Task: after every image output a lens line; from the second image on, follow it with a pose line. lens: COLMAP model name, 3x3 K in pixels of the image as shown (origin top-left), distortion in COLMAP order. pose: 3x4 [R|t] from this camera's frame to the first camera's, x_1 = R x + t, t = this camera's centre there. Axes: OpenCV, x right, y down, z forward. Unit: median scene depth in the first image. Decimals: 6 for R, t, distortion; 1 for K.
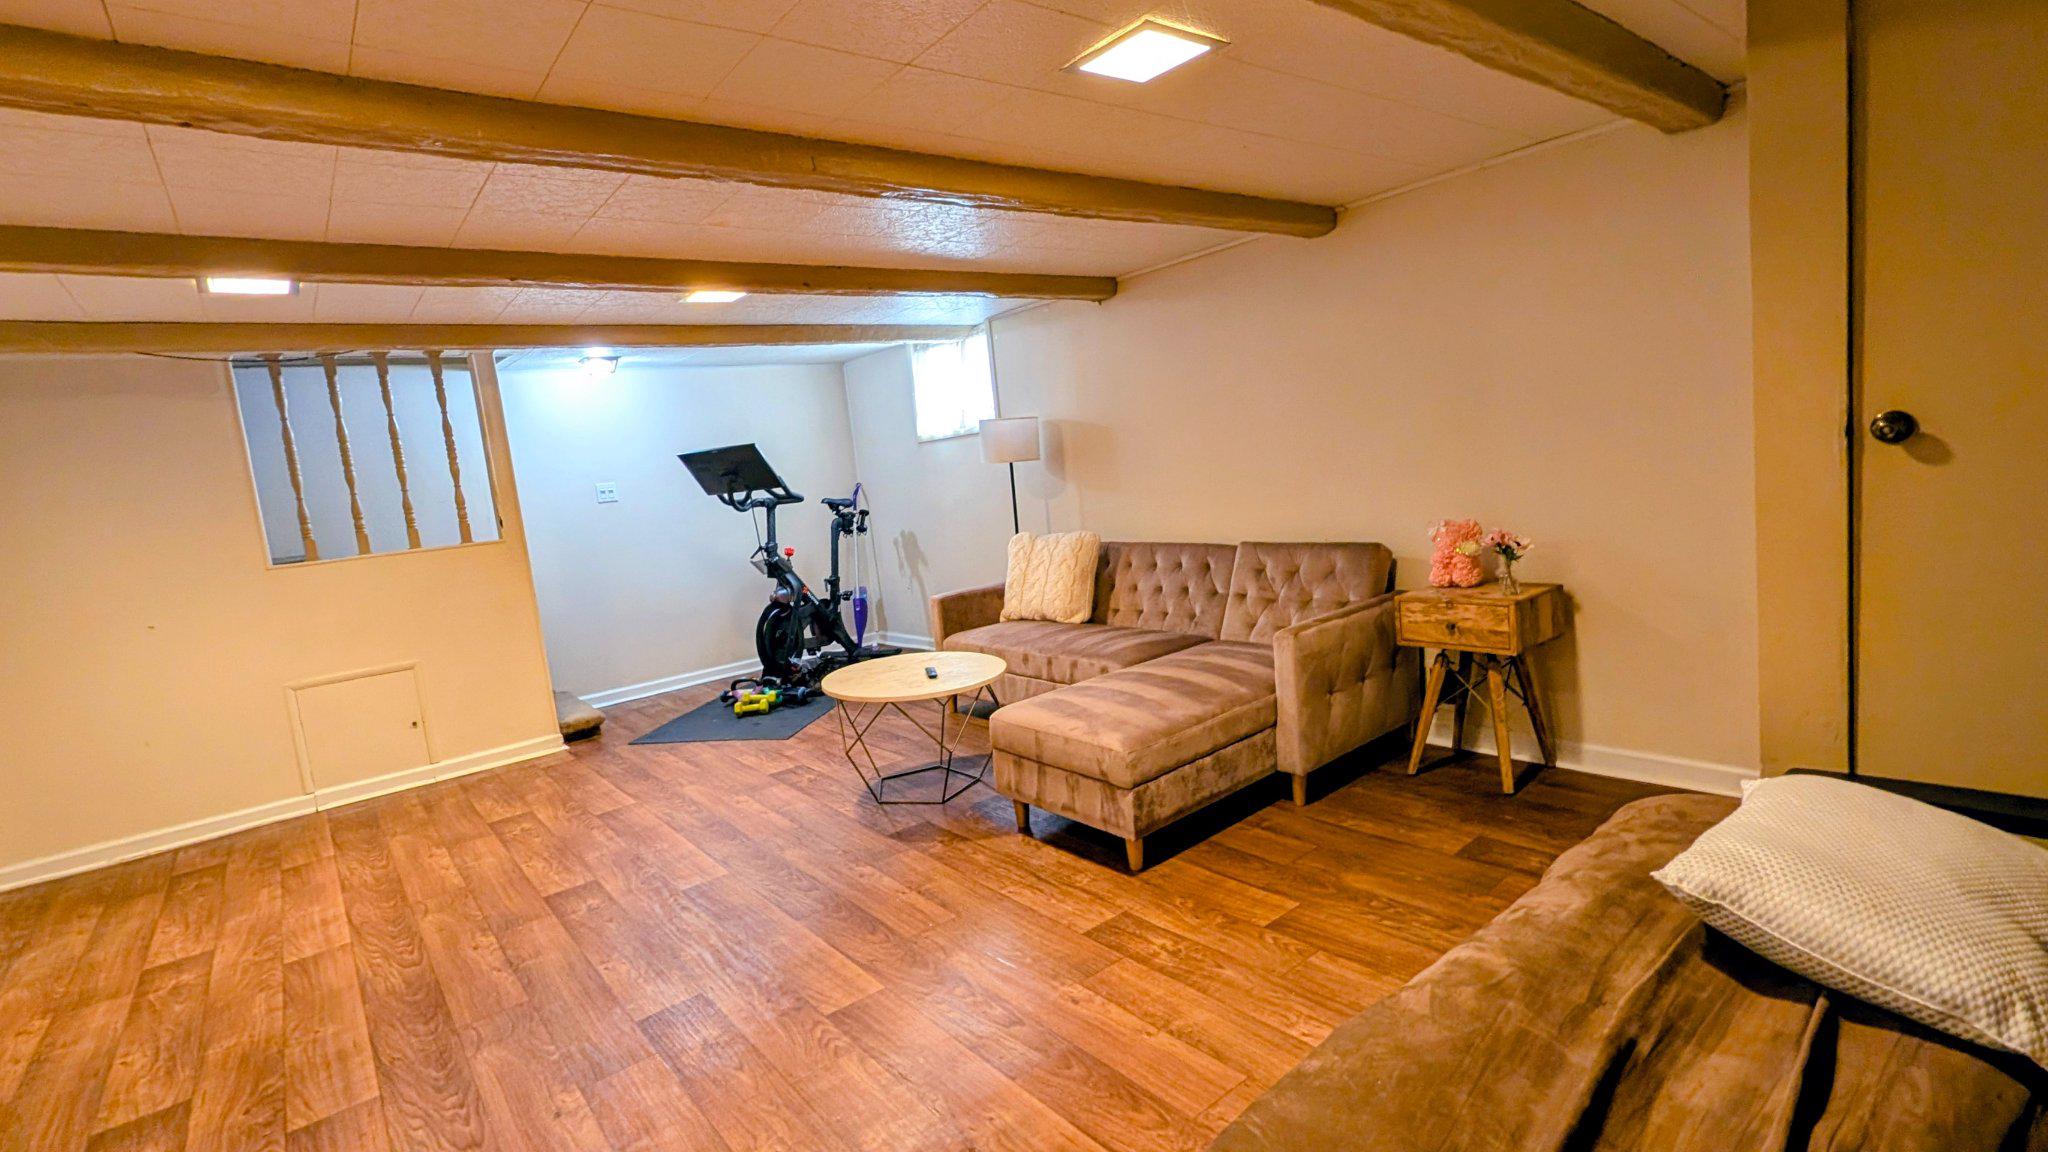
lens RADIAL K [[923.6, 0, 1013.1], [0, 923.6, 575.3], [0, 0, 1]] dist [0.004720, 0.000532]
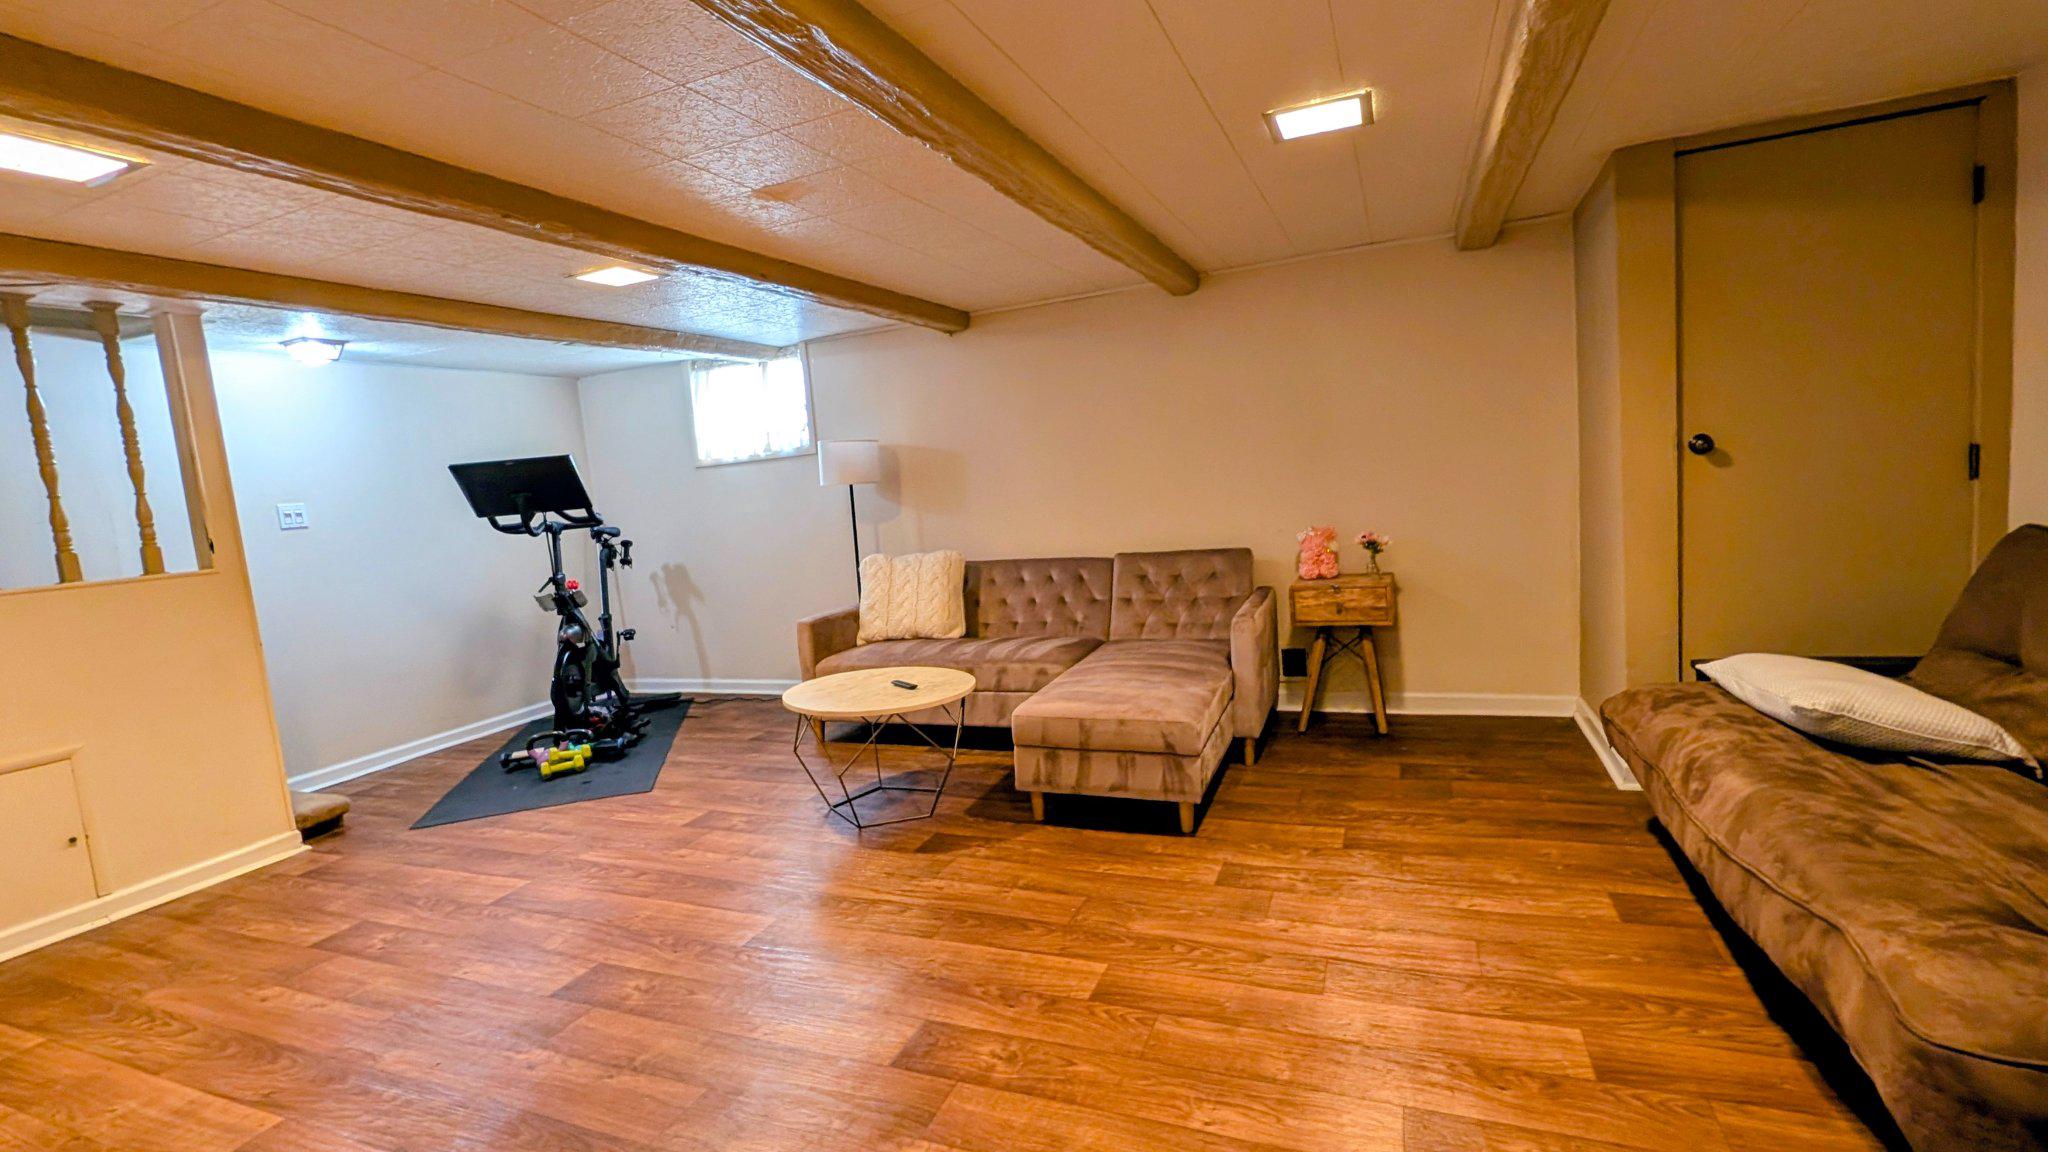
lens RADIAL K [[923.6, 0, 946.3], [0, 923.6, 581.8], [0, 0, 1]] dist [0.004720, 0.000532]
pose [[0.880666, -0.019798, 0.473323, -0.417026], [0.050255, 0.997393, -0.051785, 0.041030], [-0.471064, 0.069392, 0.879365, 0.093962]]
